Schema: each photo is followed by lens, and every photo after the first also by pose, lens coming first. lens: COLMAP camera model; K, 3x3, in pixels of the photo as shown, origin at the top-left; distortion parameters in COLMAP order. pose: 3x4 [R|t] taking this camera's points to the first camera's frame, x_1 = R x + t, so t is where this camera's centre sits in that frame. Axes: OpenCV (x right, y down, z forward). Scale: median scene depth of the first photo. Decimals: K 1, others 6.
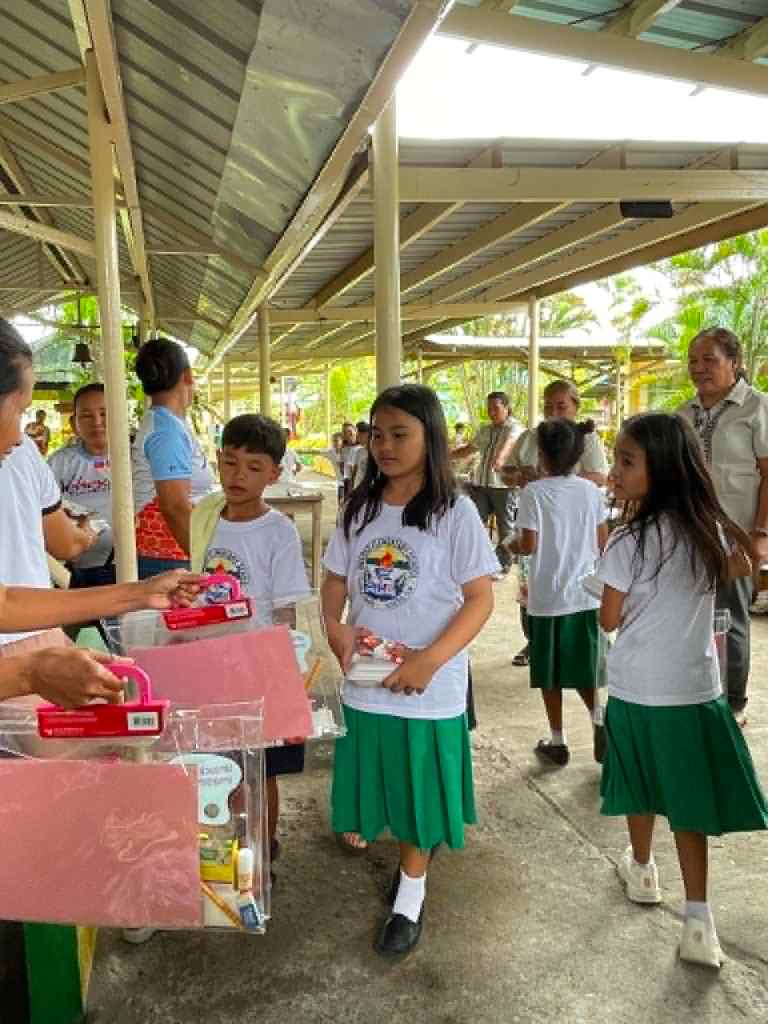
lens RADIAL K [[791.6, 0, 369.0], [0, 791.6, 511.7], [0, 0, 1]] dist [-0.001240, -0.011193]
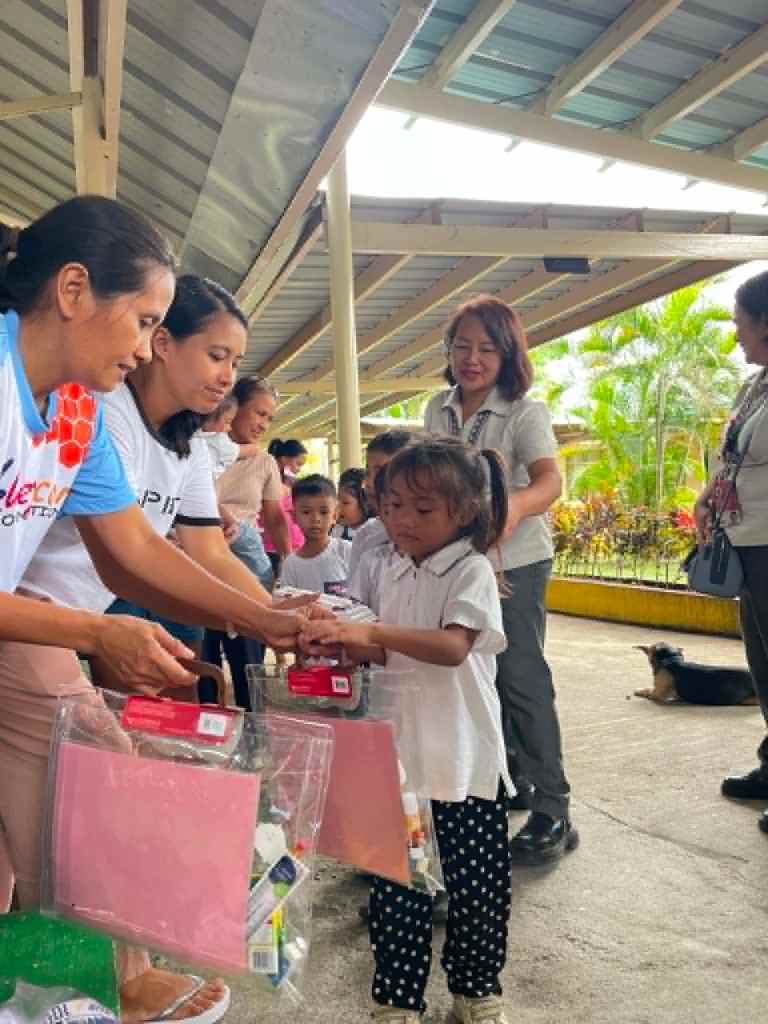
lens RADIAL K [[776.0, 0, 393.7], [0, 776.0, 514.5], [0, 0, 1]] dist [0.076879, -0.101924]
pose [[0.992537, -0.028268, 0.118621, -0.038951], [0.041875, 0.992616, -0.113840, 0.089671], [-0.114528, 0.117958, 0.986392, -0.035827]]
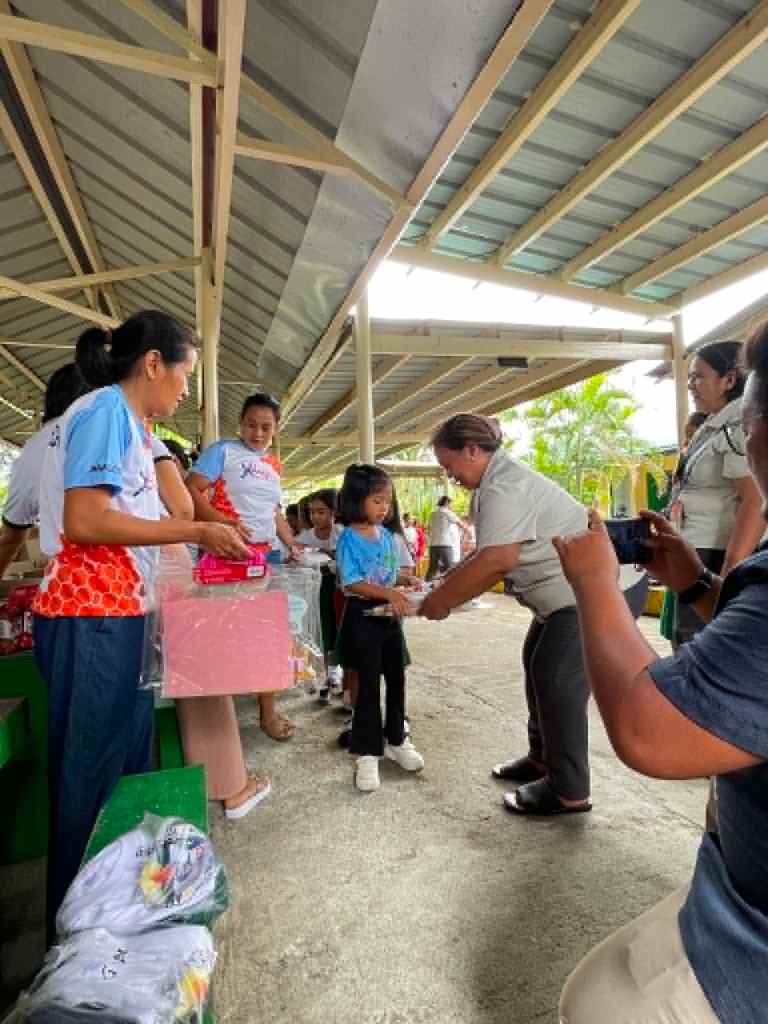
lens RADIAL K [[526.5, 0, 380.9], [0, 526.5, 505.3], [0, 0, 1]] dist [0.003689, -0.013033]
pose [[0.996377, -0.011781, 0.084226, -0.034694], [0.024568, 0.988006, -0.152446, 0.091546], [-0.081420, 0.153963, 0.984716, -0.053447]]
